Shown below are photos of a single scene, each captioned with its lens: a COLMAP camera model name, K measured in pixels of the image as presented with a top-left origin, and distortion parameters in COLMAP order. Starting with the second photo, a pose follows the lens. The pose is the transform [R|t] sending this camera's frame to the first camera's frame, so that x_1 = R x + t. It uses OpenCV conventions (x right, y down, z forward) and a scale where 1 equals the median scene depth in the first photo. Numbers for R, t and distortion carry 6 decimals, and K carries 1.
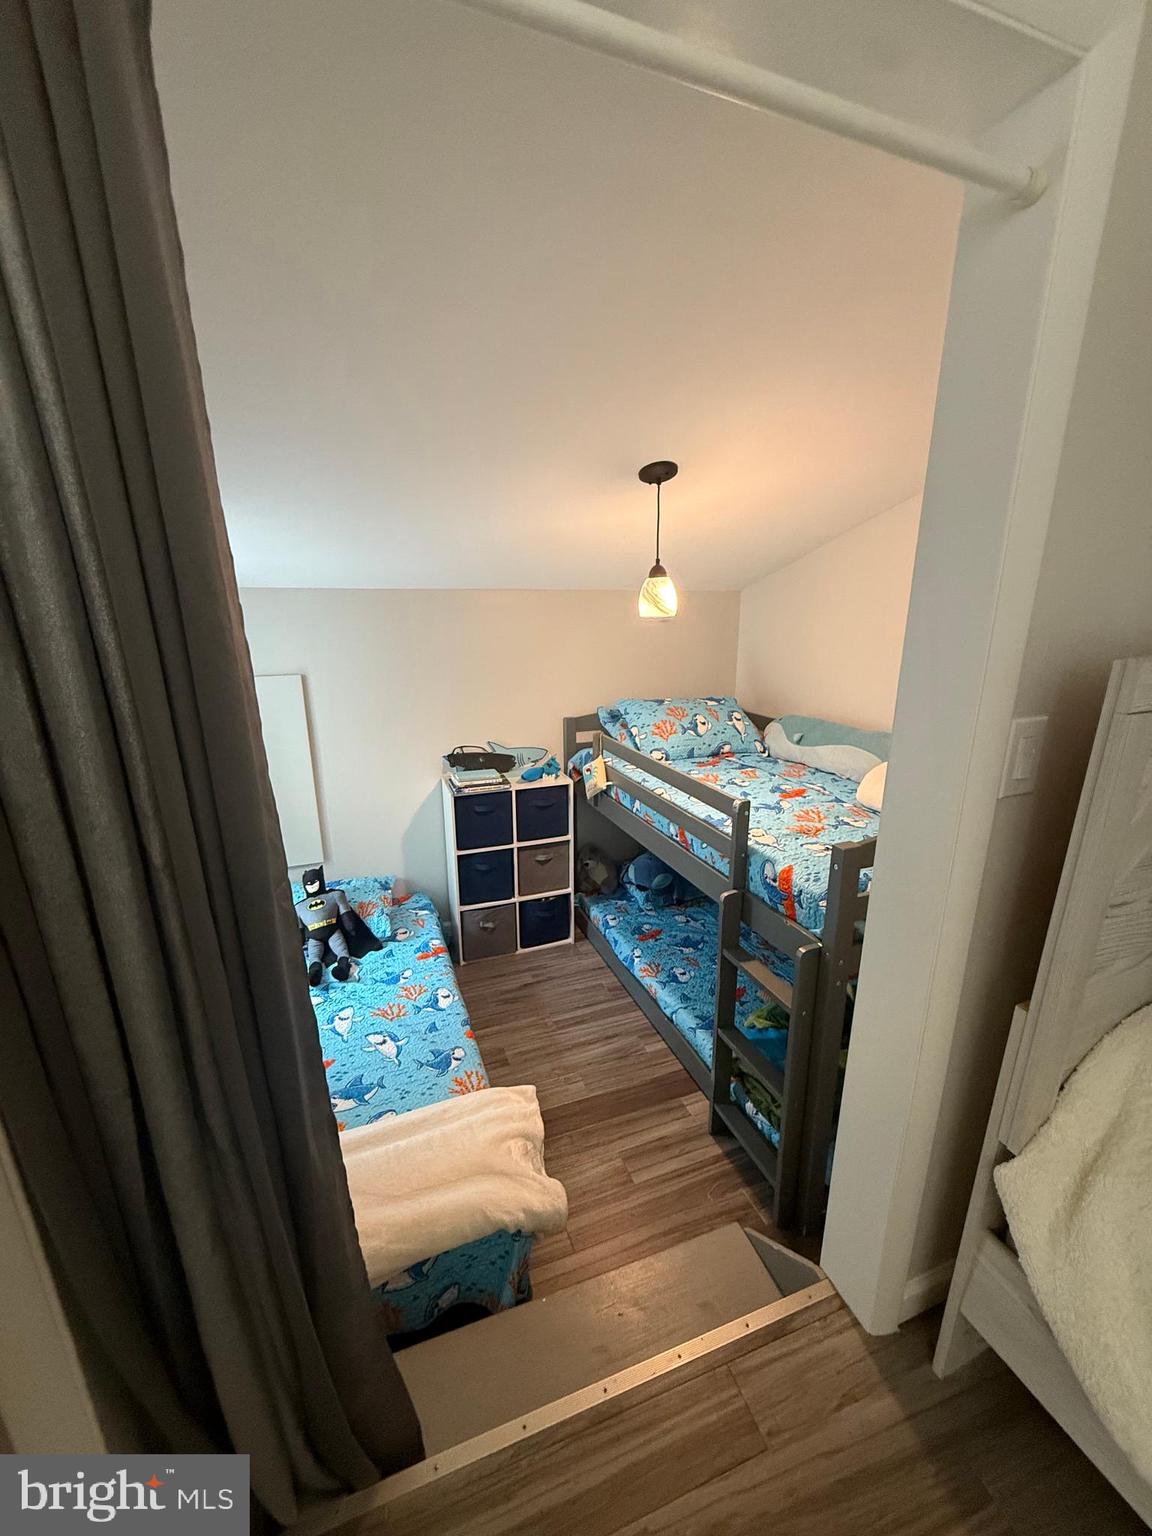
lens RADIAL K [[607.3, 0, 573.5], [0, 607.3, 766.1], [0, 0, 1]] dist [0.001487, -0.000531]
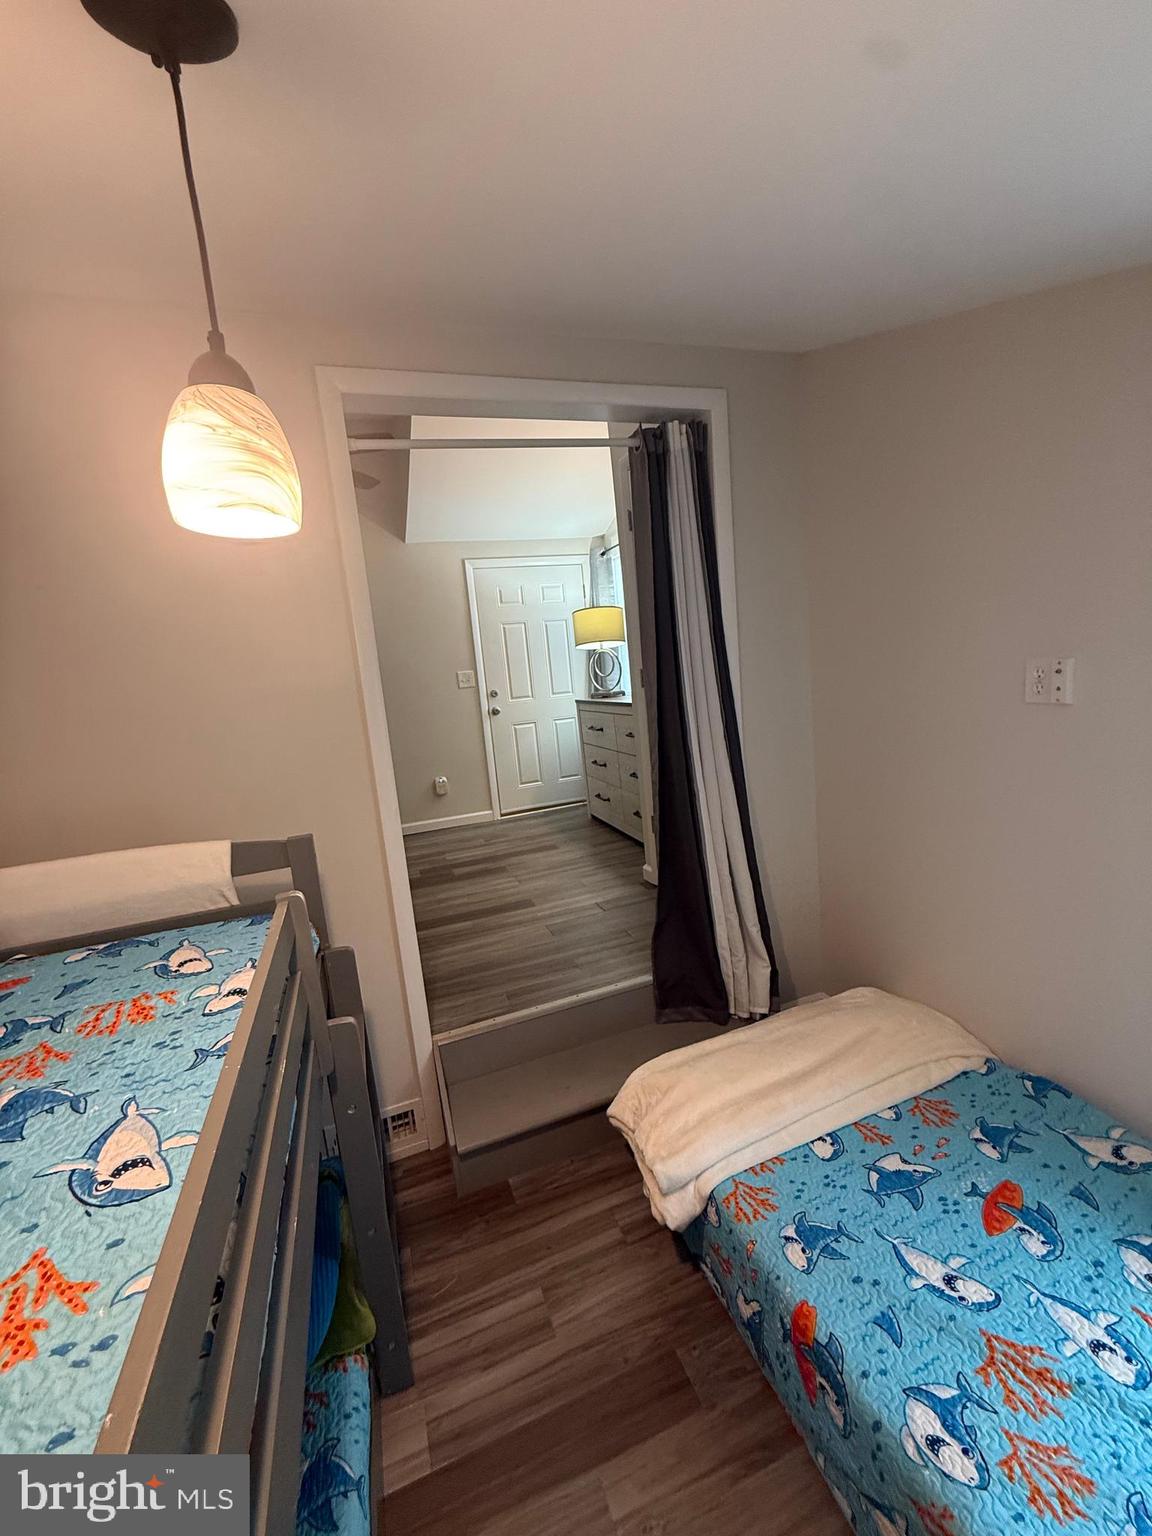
lens RADIAL K [[607.3, 0, 577.0], [0, 607.3, 771.4], [0, 0, 1]] dist [0.001487, -0.000531]
pose [[-0.995290, 0.095477, 0.016817, -0.019976], [0.093760, 0.903873, 0.417399, -0.201453], [0.024652, 0.417010, -0.908568, 1.093190]]
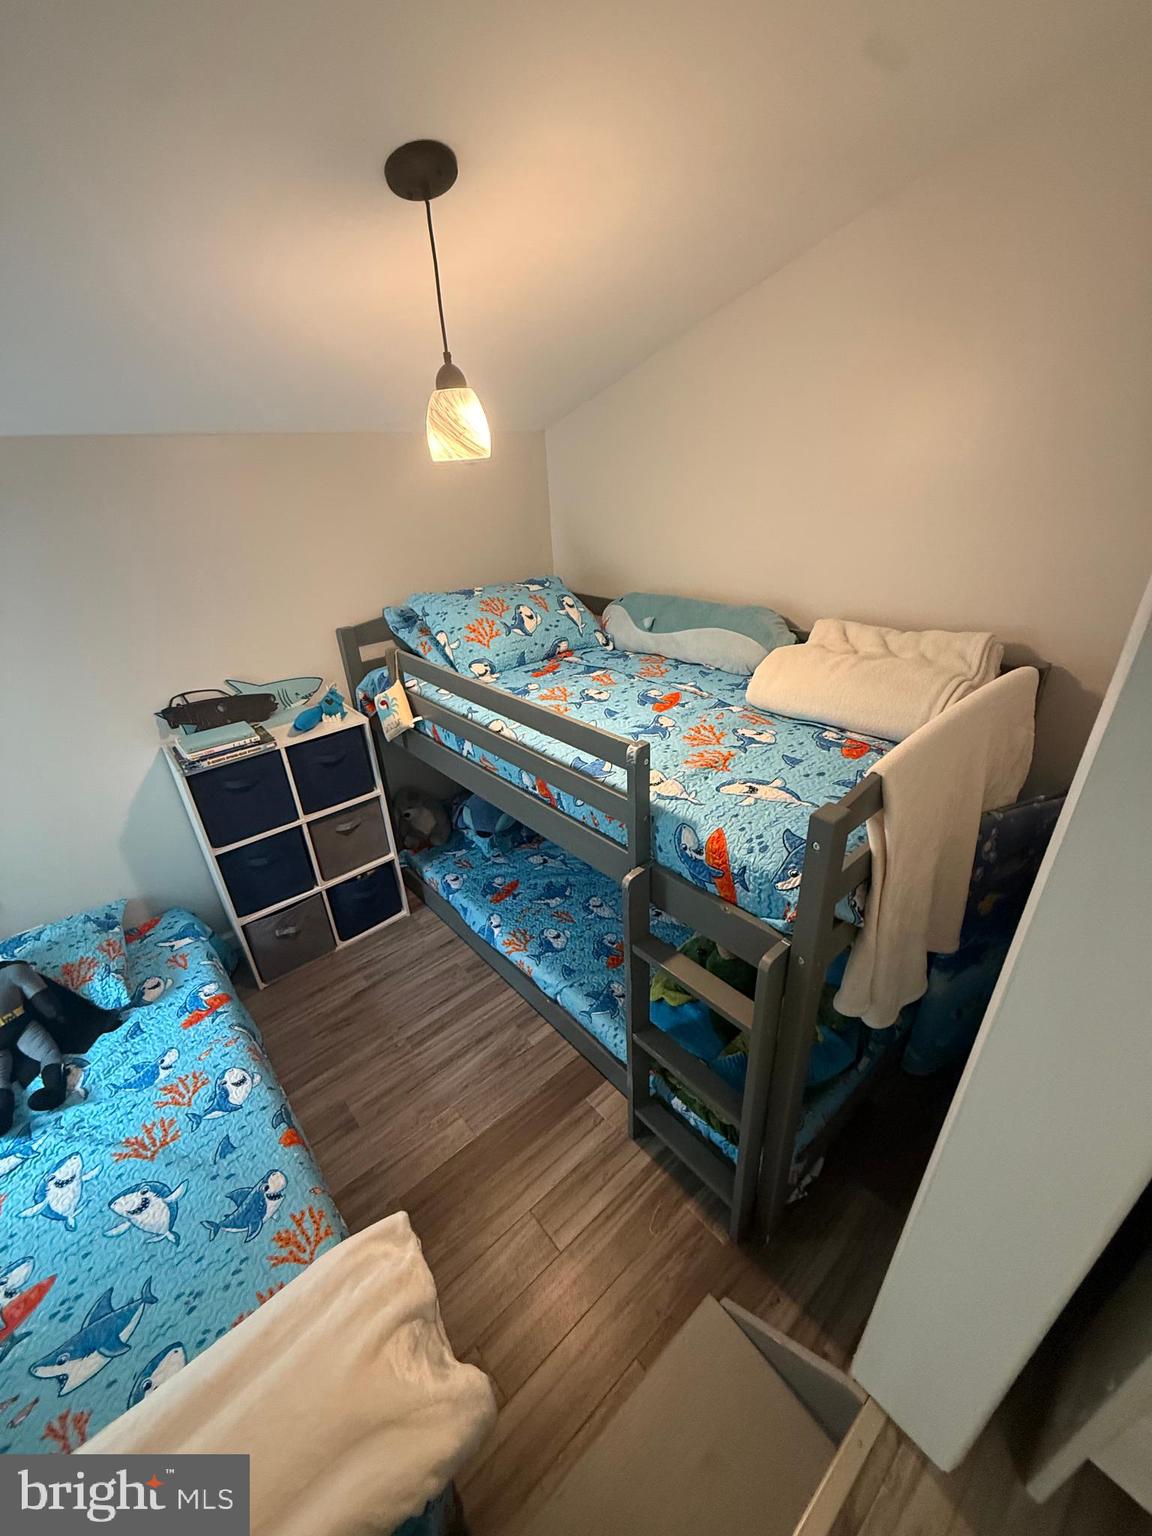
lens RADIAL K [[607.3, 0, 574.2], [0, 607.3, 765.6], [0, 0, 1]] dist [0.001487, -0.000531]
pose [[0.935808, -0.190431, 0.296646, 0.004366], [0.128588, 0.967950, 0.215724, -0.055292], [-0.328219, -0.163732, 0.930303, 0.285616]]
